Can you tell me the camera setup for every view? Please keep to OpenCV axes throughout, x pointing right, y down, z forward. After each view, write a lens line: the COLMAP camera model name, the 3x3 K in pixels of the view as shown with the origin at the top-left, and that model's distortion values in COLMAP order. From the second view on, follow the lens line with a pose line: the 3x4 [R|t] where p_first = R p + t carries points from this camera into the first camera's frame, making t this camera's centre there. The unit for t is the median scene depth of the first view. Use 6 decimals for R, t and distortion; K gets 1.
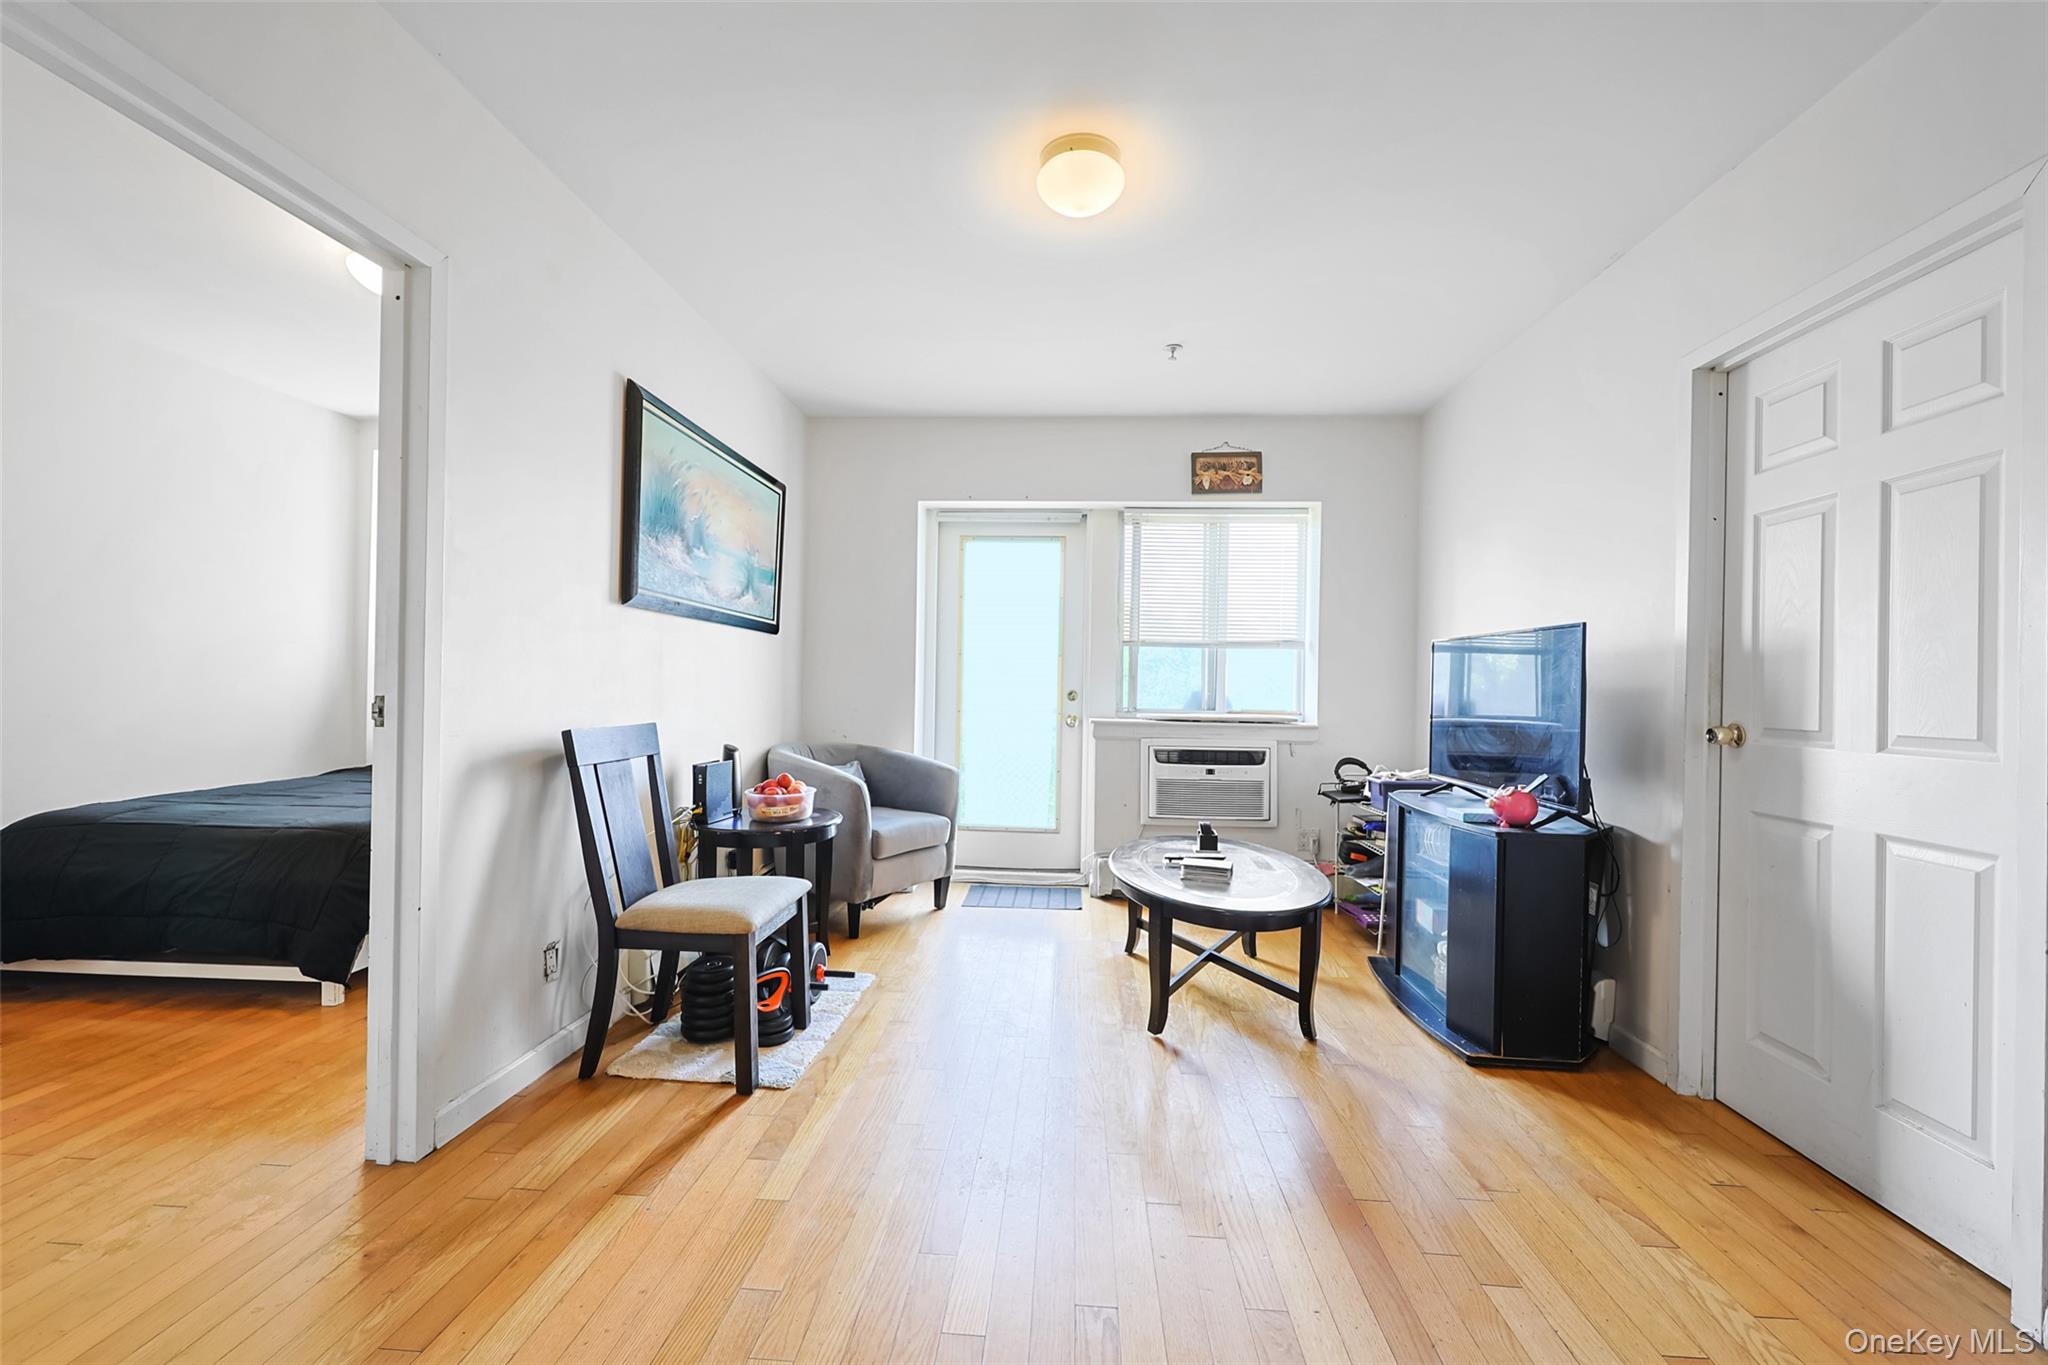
lens RADIAL K [[824.0, 0, 1033.4], [0, 824.0, 686.1], [0, 0, 1]] dist [-0.000069, -0.000076]
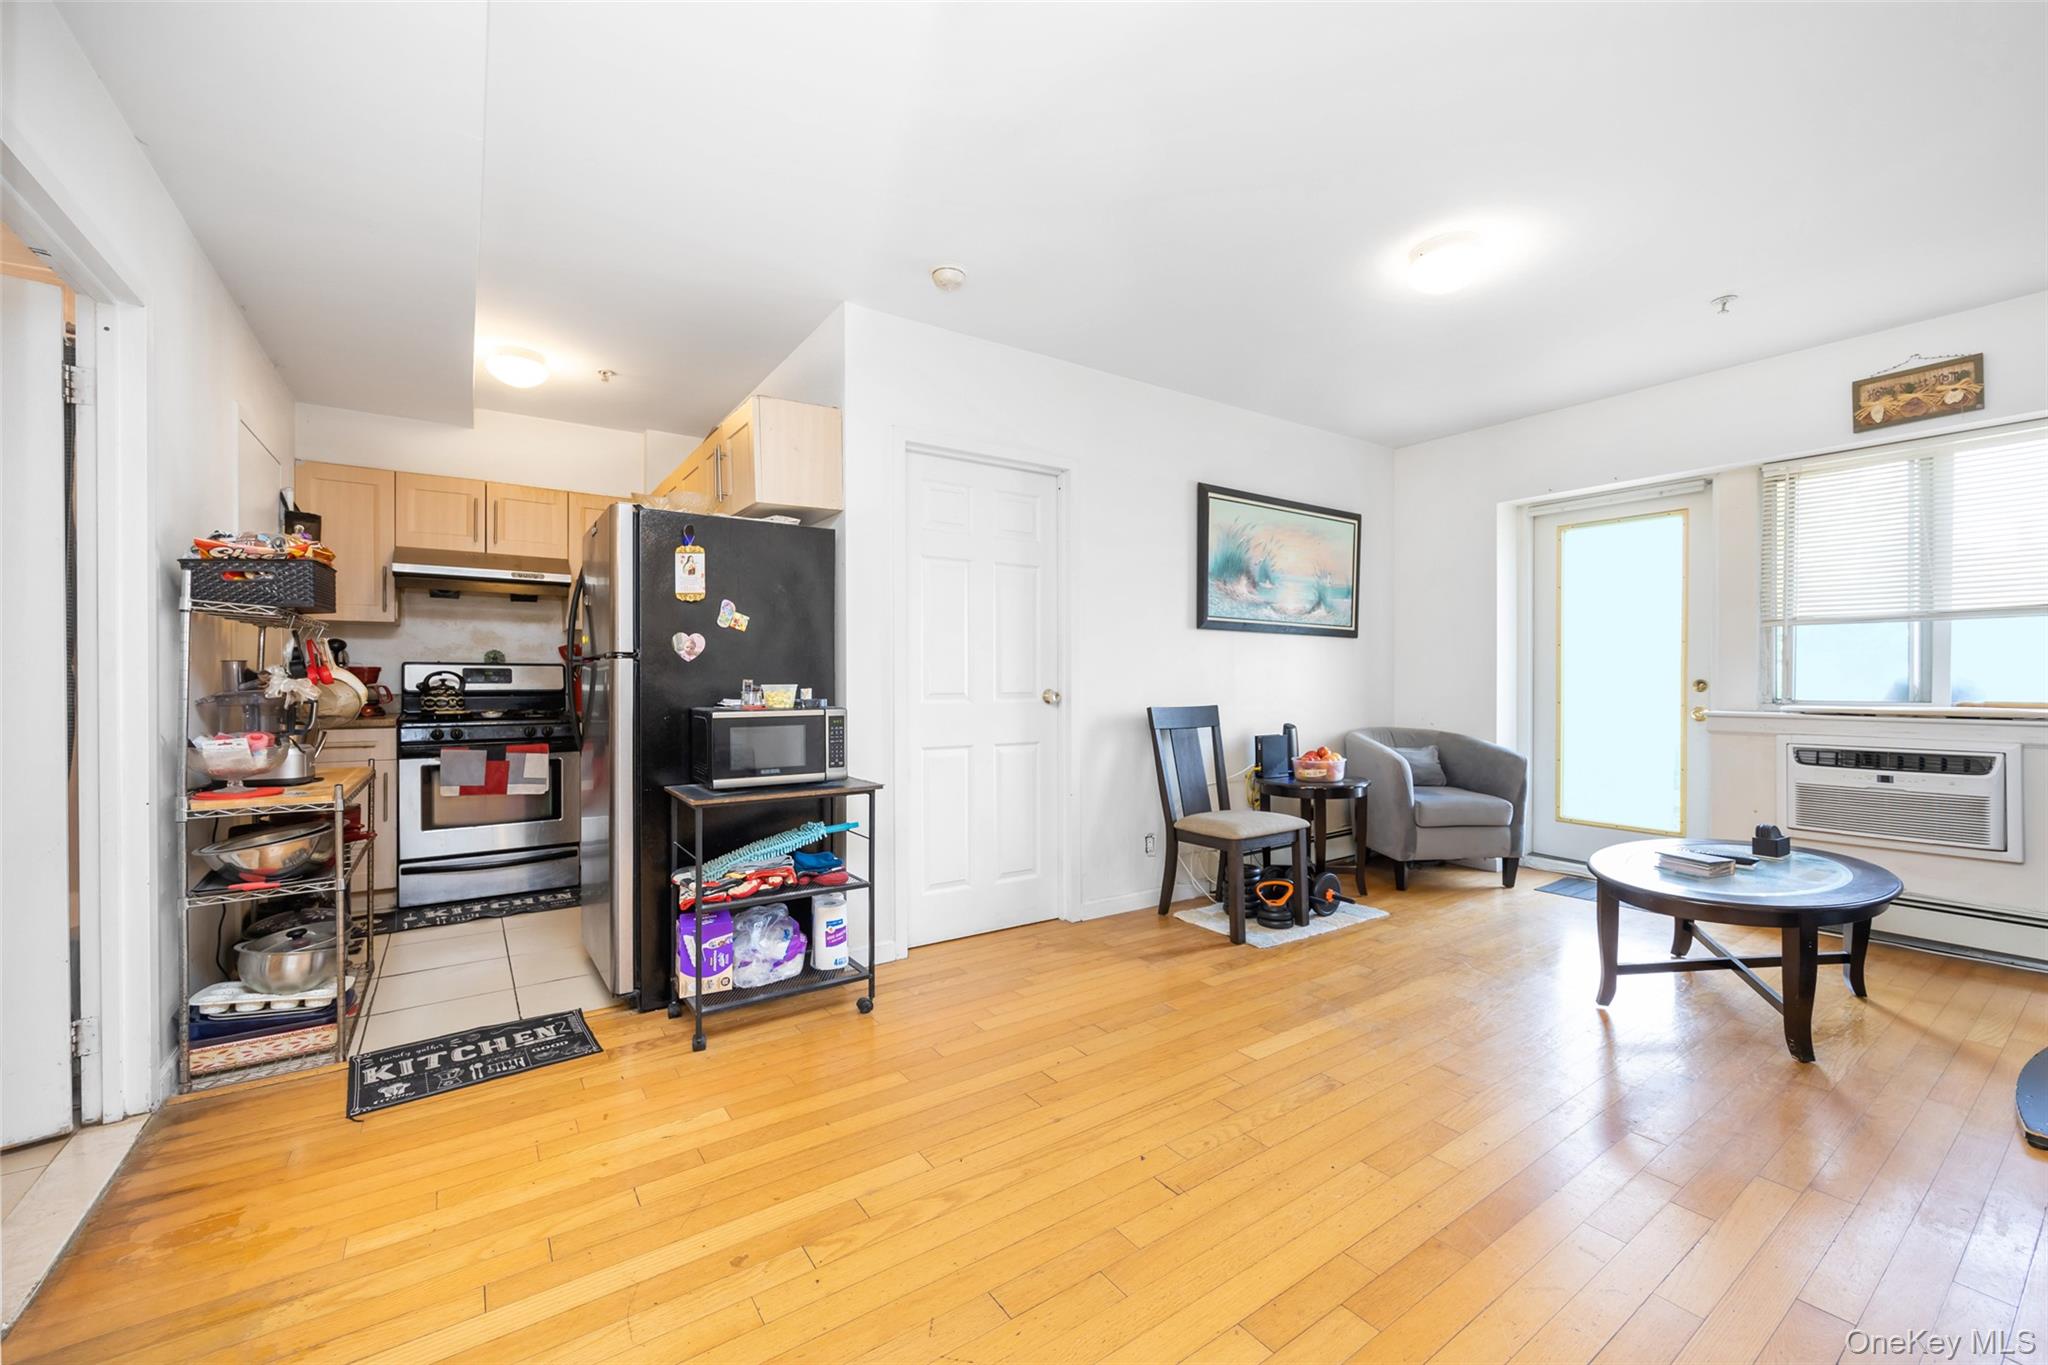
lens RADIAL K [[817.3, 0, 1024.0], [0, 817.3, 682.5], [0, 0, 1]] dist [0.000561, 0.000017]
pose [[0.617546, -0.014944, -0.786393, 0.413259], [0.014023, 0.999870, -0.007989, 0.007409], [0.786410, -0.006094, 0.617675, -0.173920]]
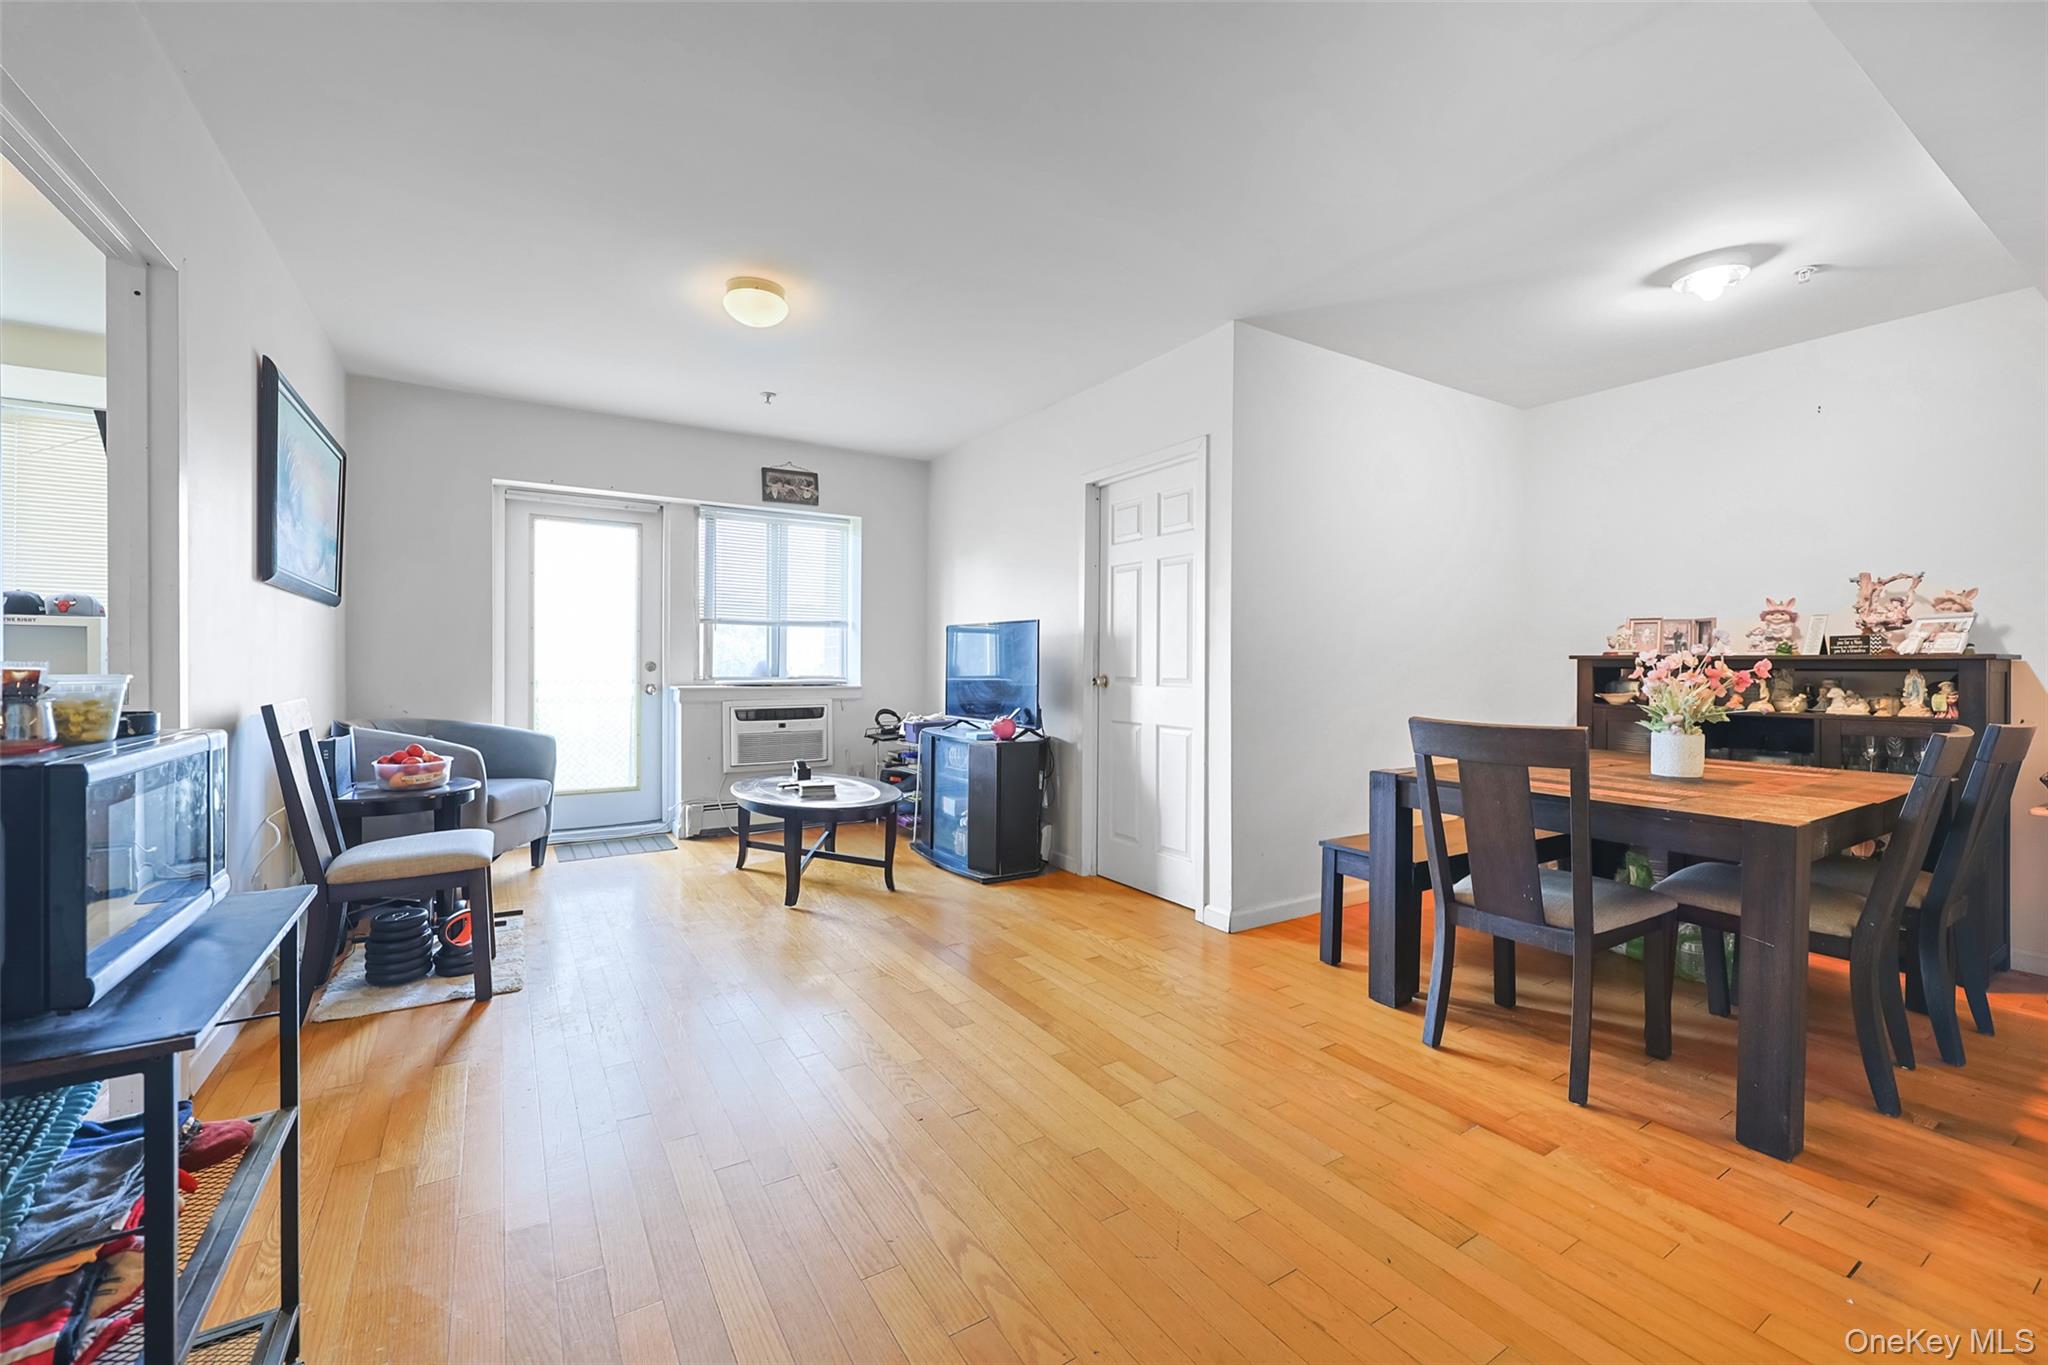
lens RADIAL K [[816.4, 0, 1022.2], [0, 816.4, 666.5], [0, 0, 1]] dist [0.000176, 0.000038]
pose [[0.814446, -0.014726, 0.580052, -0.264244], [0.006810, 0.999852, 0.015822, -0.003698], [-0.580199, -0.008937, 0.814426, -0.283692]]
